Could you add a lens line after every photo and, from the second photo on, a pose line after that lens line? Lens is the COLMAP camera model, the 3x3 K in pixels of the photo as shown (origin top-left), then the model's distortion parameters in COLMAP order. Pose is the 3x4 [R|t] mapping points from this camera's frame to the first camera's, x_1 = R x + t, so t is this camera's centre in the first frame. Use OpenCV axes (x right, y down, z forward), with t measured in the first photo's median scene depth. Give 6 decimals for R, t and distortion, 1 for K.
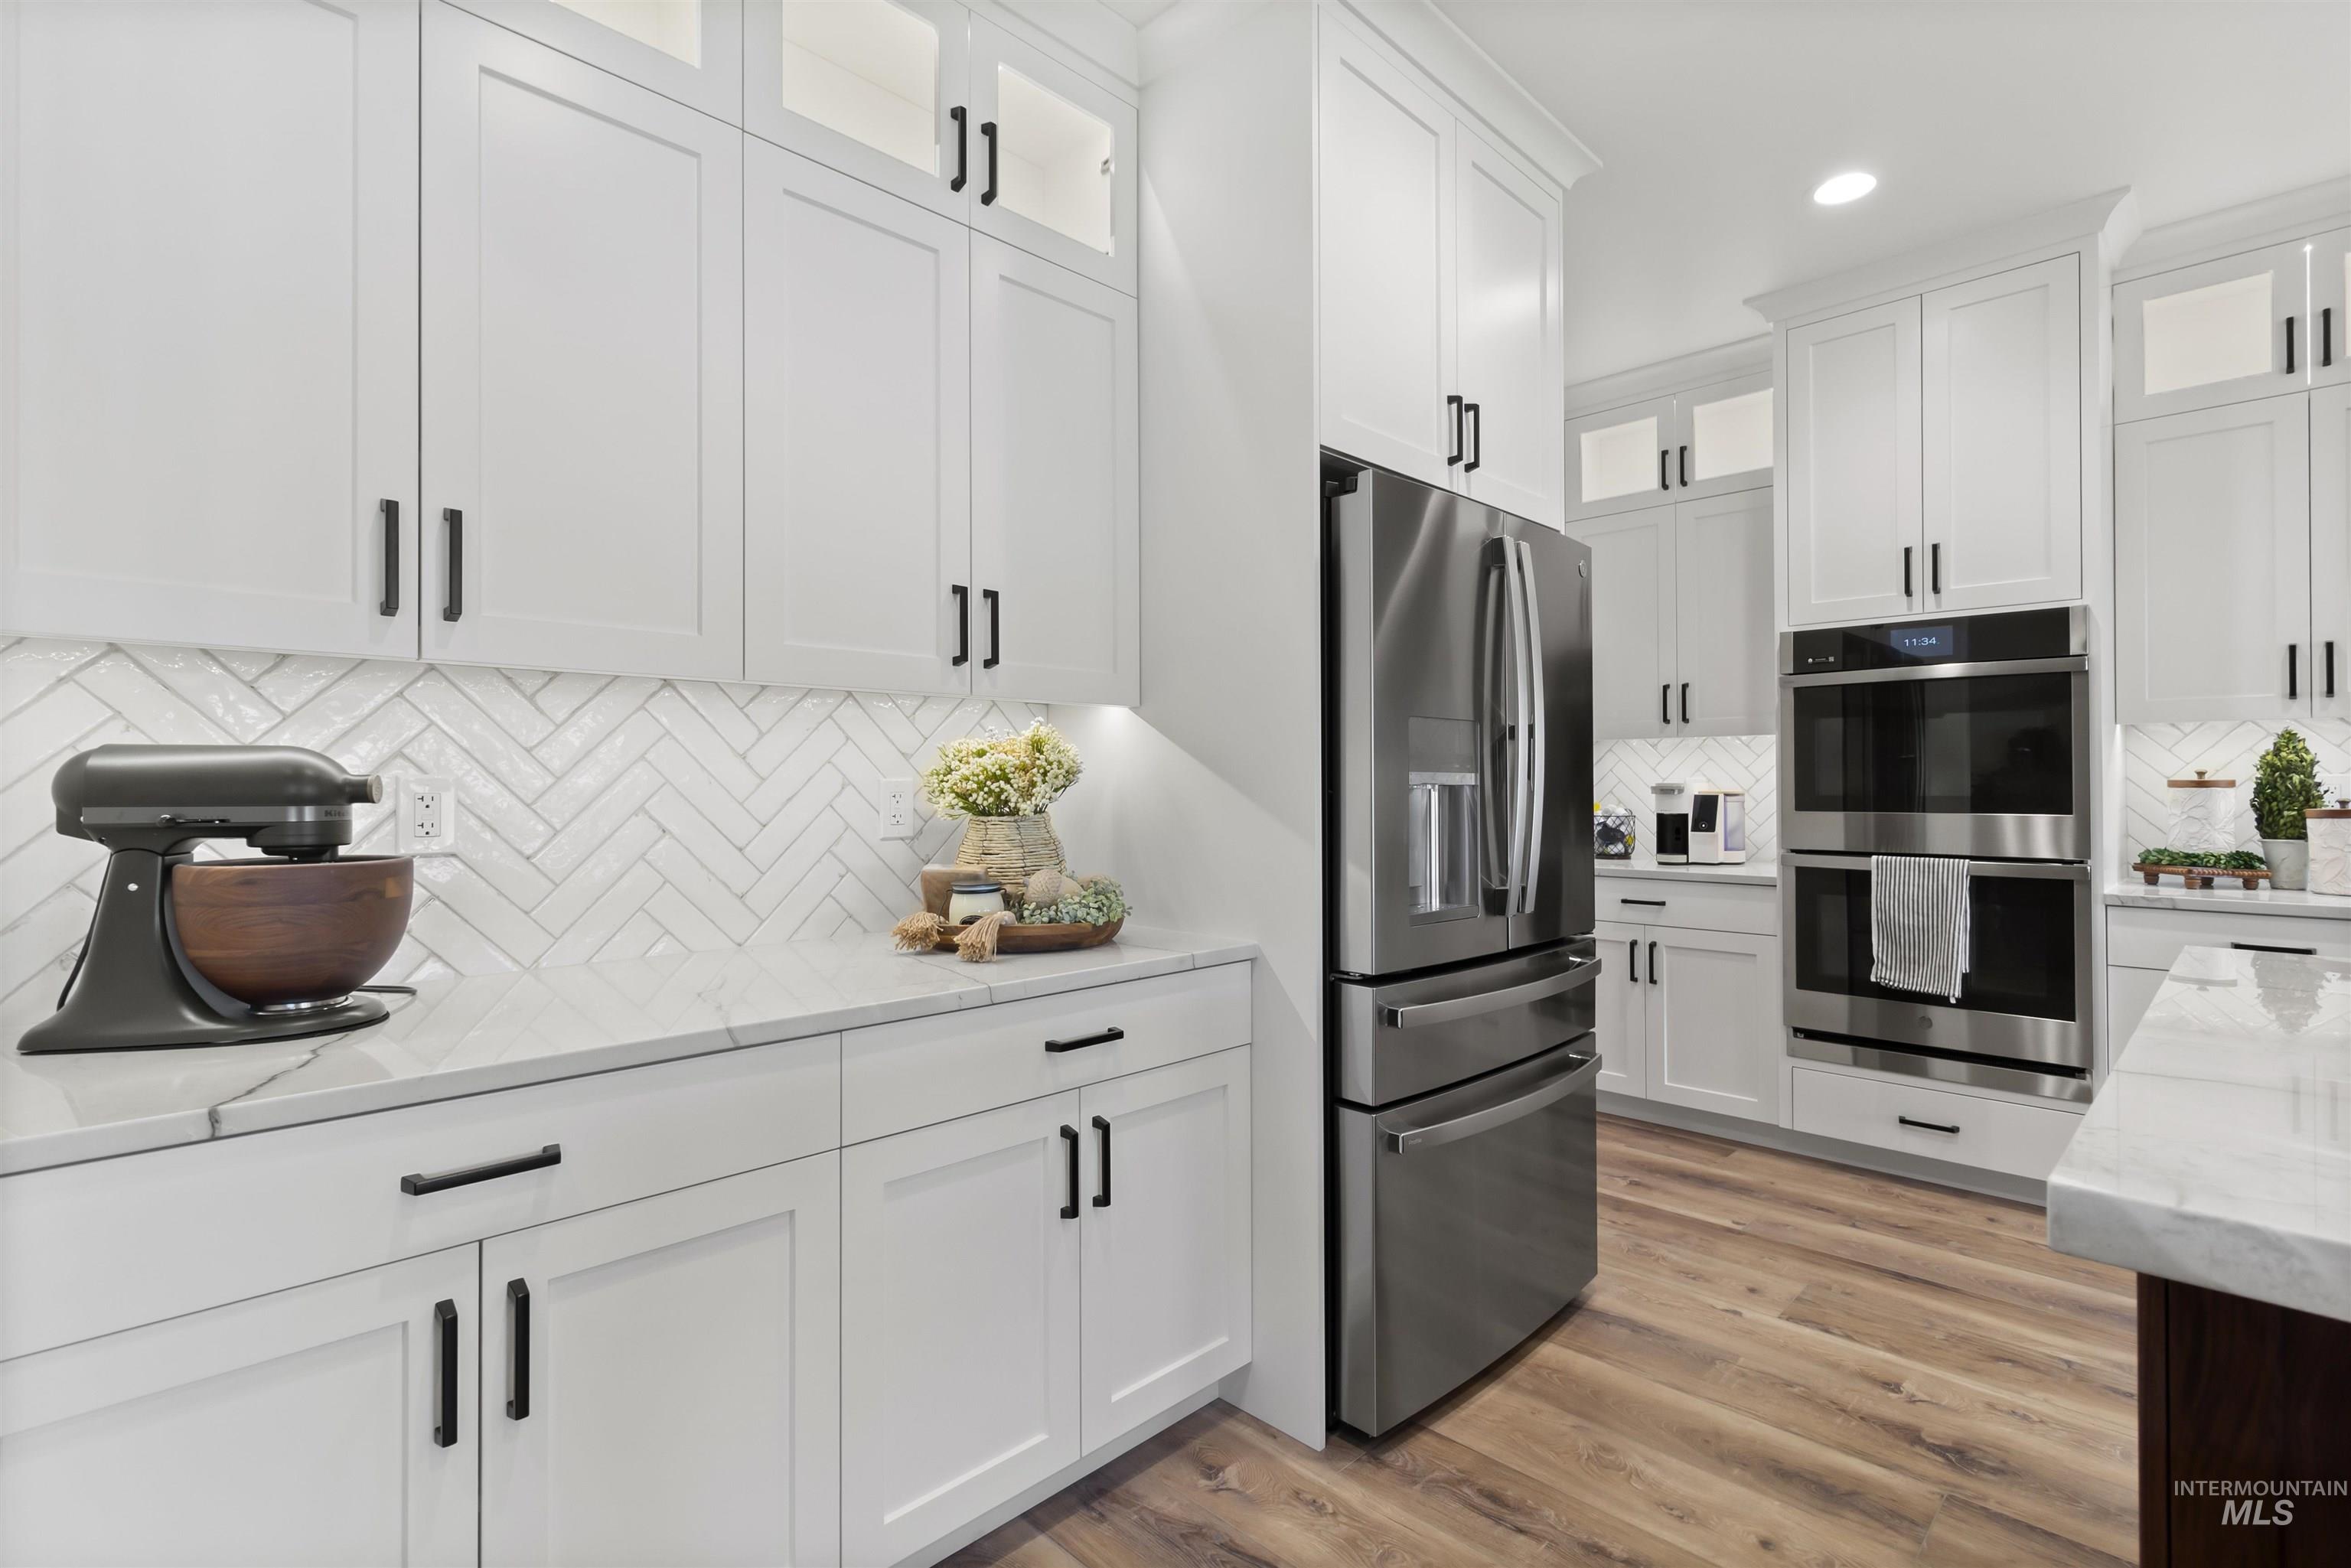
lens RADIAL K [[1106.7, 0, 1162.4], [0, 1106.7, 777.2], [0, 0, 1]] dist [0.006072, -0.002232]
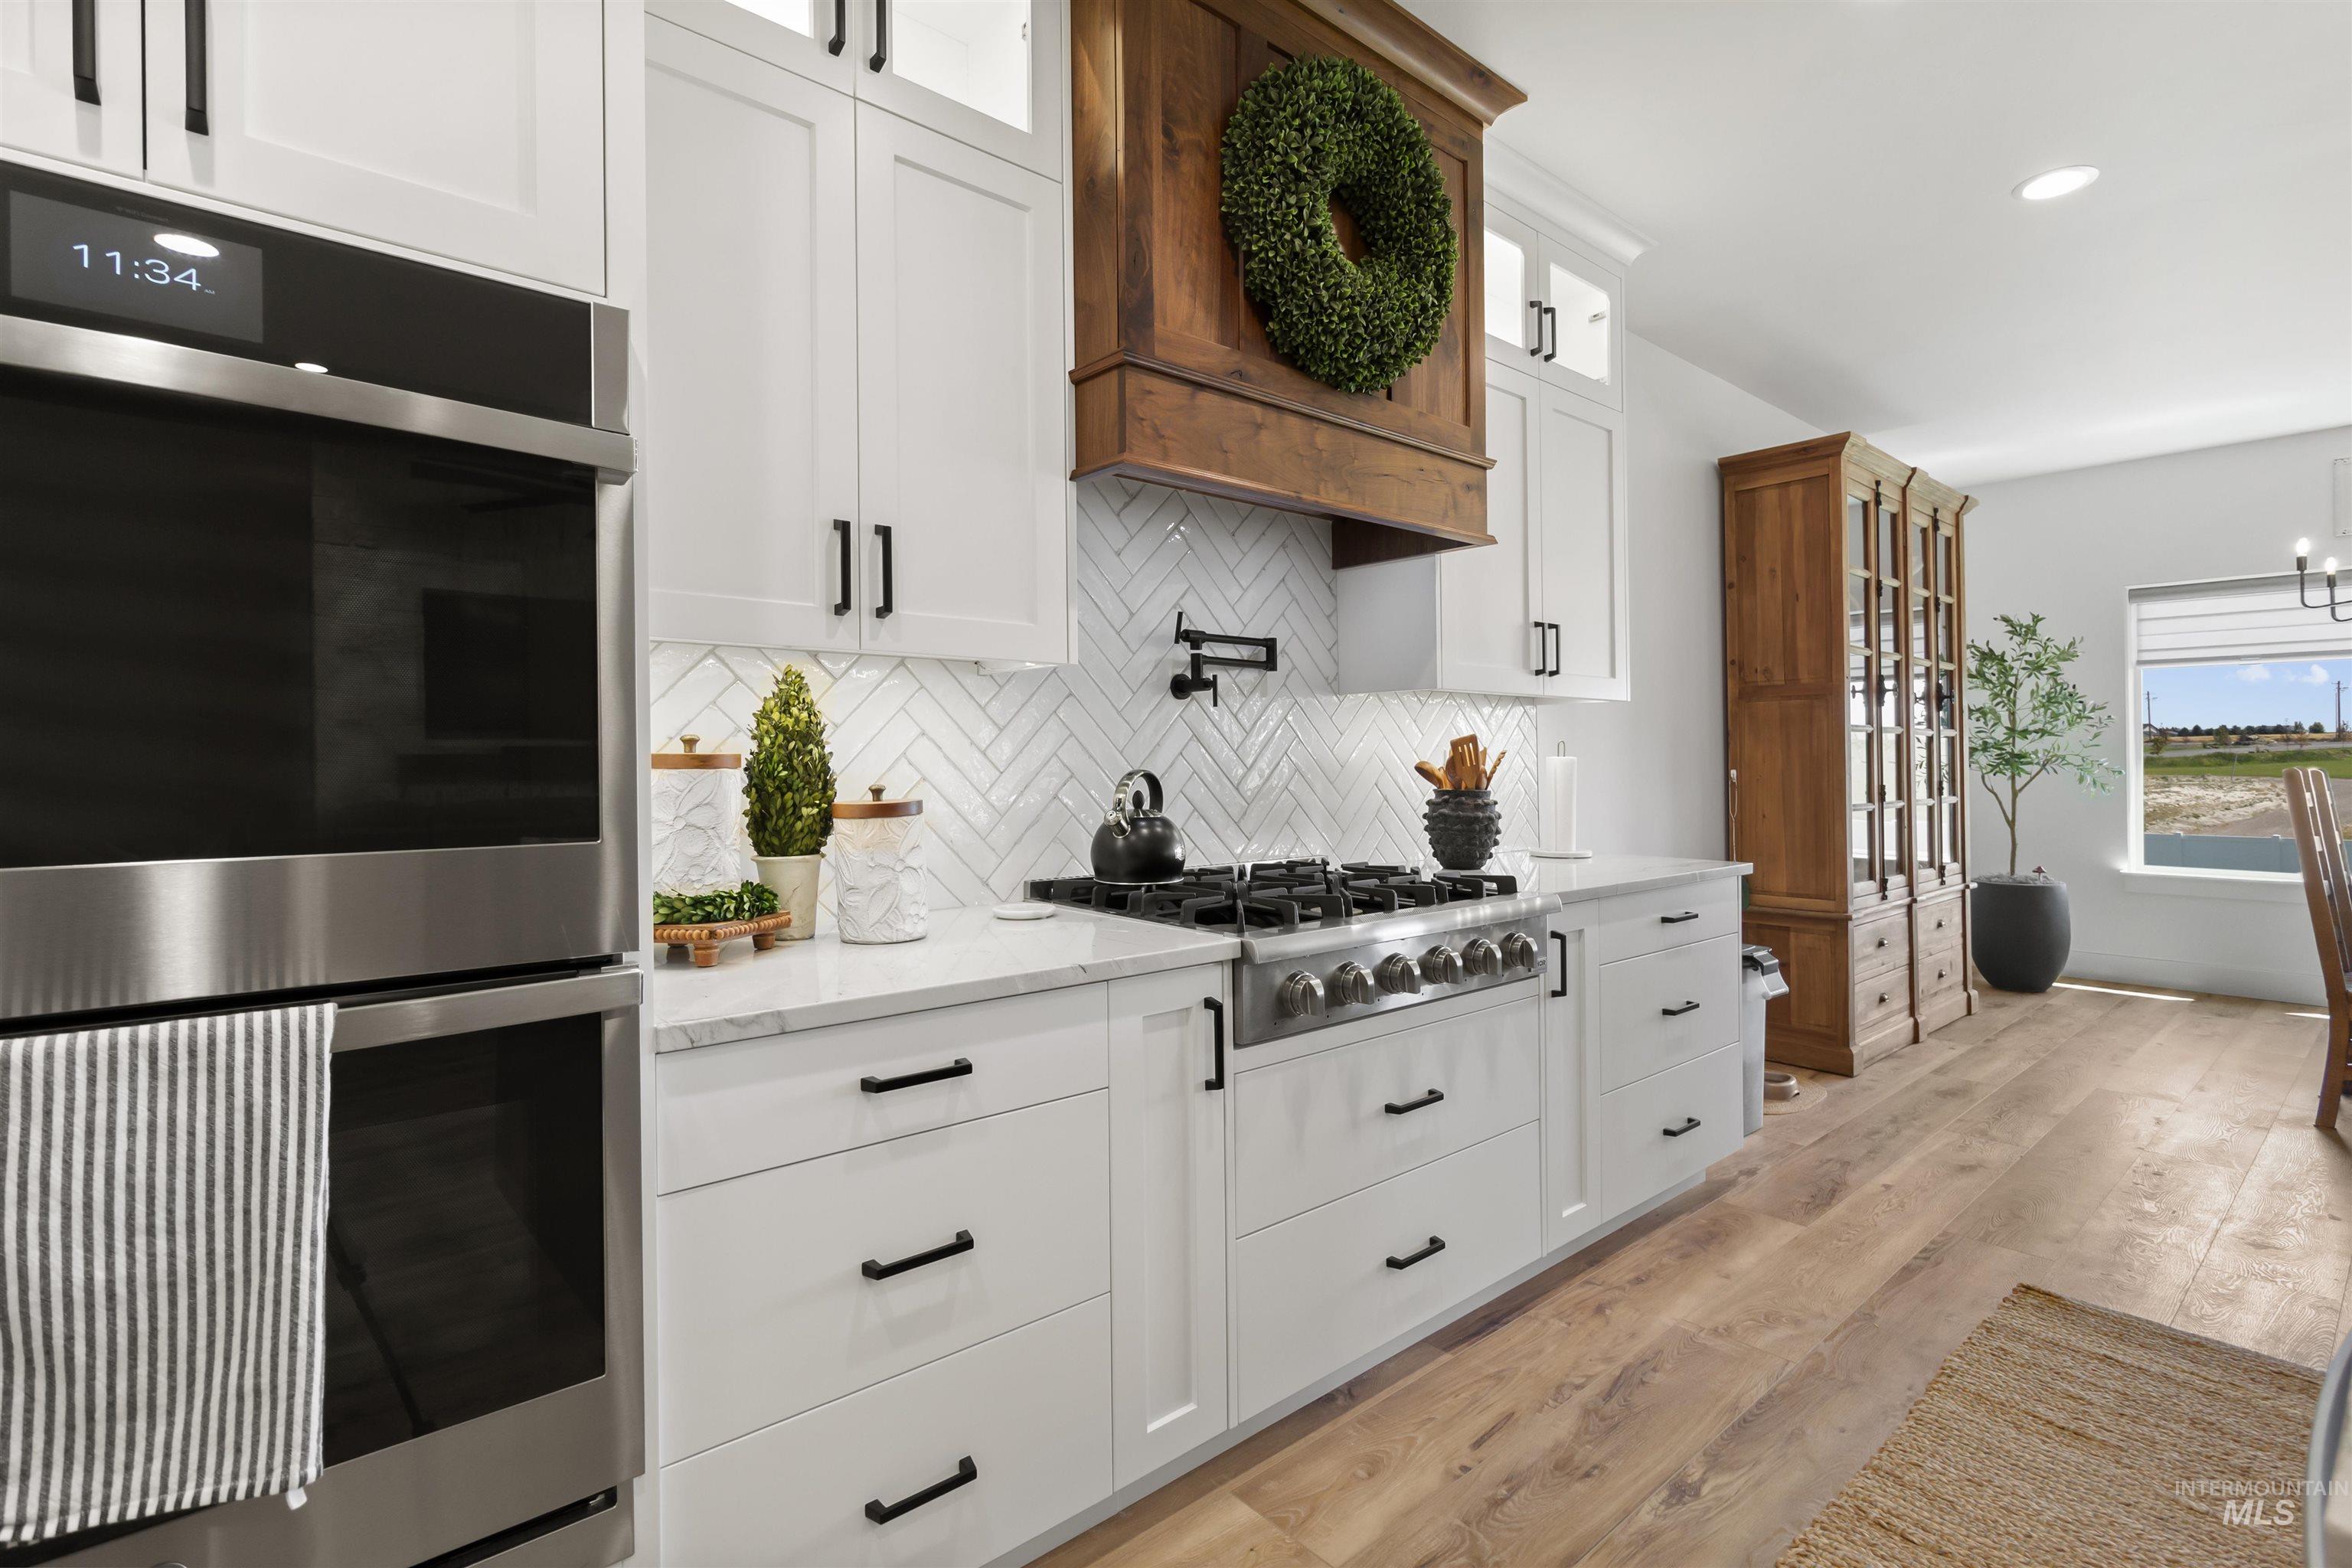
lens RADIAL K [[1107.2, 0, 1199.7], [0, 1107.2, 761.5], [0, 0, 1]] dist [0.006072, -0.002232]
pose [[0.060198, 0.001453, 0.998185, 0.538971], [0.001037, 0.999998, -0.001518, 0.009083], [-0.998186, 0.001126, 0.060196, 0.924445]]
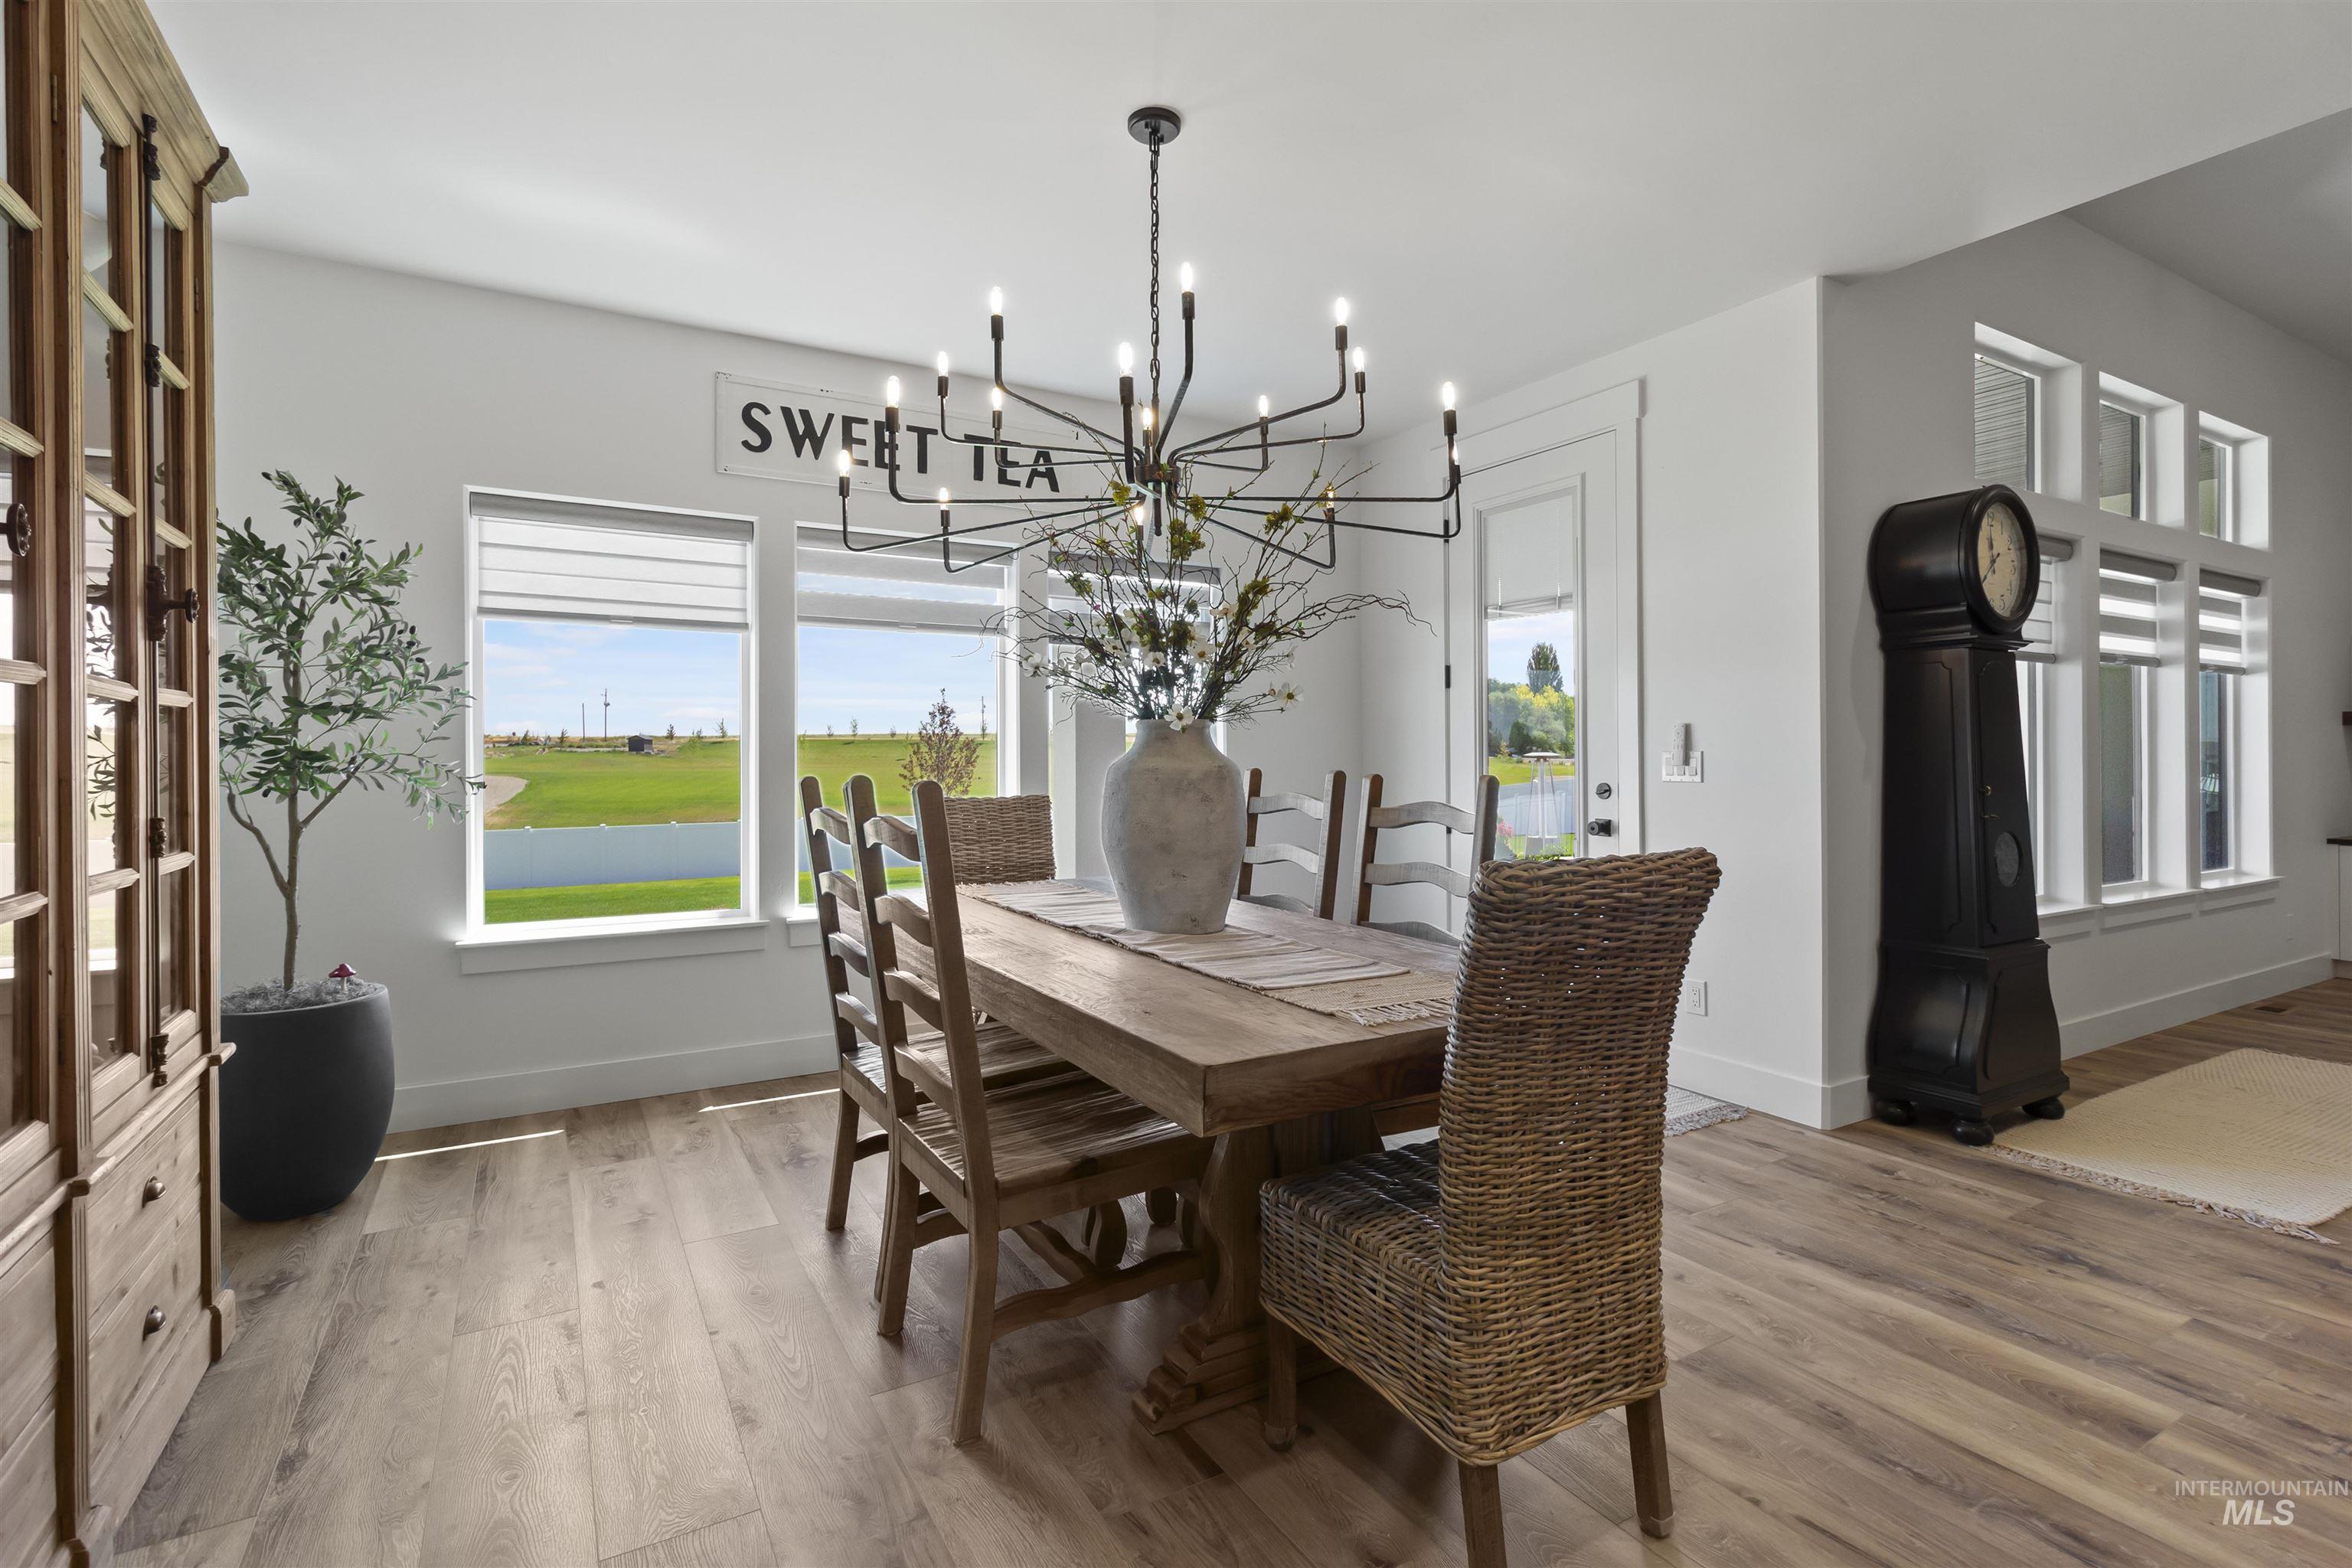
lens RADIAL K [[1107.2, 0, 1177.0], [0, 1107.2, 750.1], [0, 0, 1]] dist [0.006072, -0.002232]
pose [[-0.966571, 0.002720, 0.256384, 1.715896], [-0.000082, 0.999940, -0.010919, 0.002974], [-0.256398, -0.010575, -0.966513, 0.285573]]
